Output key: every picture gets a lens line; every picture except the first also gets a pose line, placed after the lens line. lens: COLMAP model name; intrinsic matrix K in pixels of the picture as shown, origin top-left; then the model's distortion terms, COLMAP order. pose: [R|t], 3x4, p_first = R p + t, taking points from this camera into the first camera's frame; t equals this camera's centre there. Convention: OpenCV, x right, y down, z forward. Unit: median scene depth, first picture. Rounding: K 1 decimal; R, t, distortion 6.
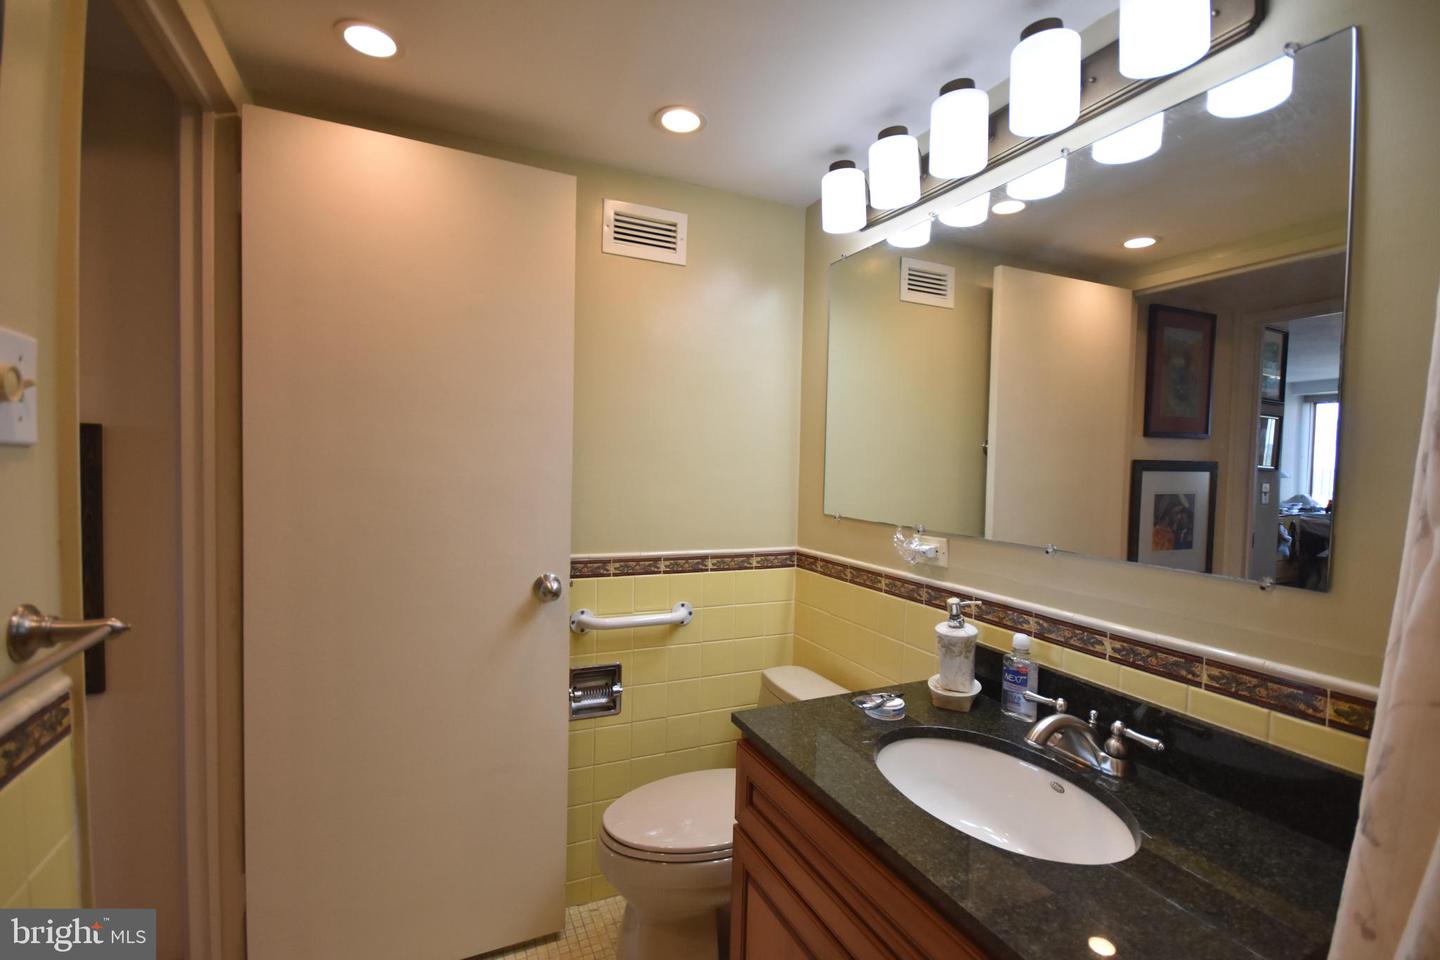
lens RADIAL K [[624.3, 0, 725.7], [0, 624.3, 478.6], [0, 0, 1]] dist [0.012402, -0.016065]
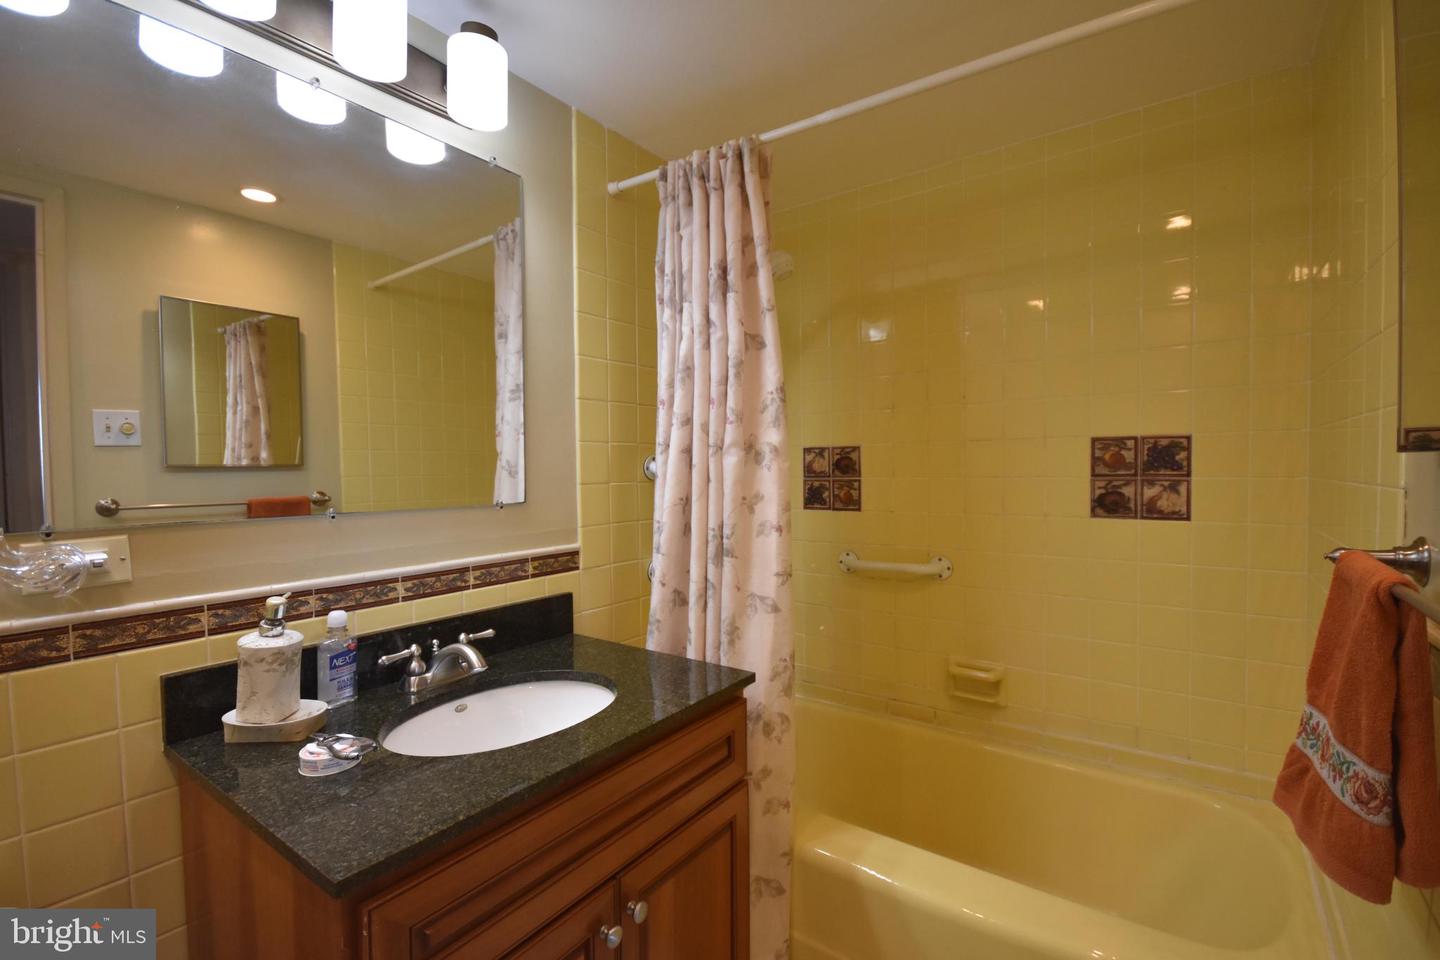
lens RADIAL K [[636.3, 0, 720.0], [0, 636.3, 480.0], [0, 0, 1]] dist [-0.002536, -0.000354]
pose [[-0.485539, -0.116329, 0.866441, -0.620384], [-0.051181, 0.993190, 0.104665, -0.072613], [-0.872716, 0.006474, -0.488186, 1.046919]]
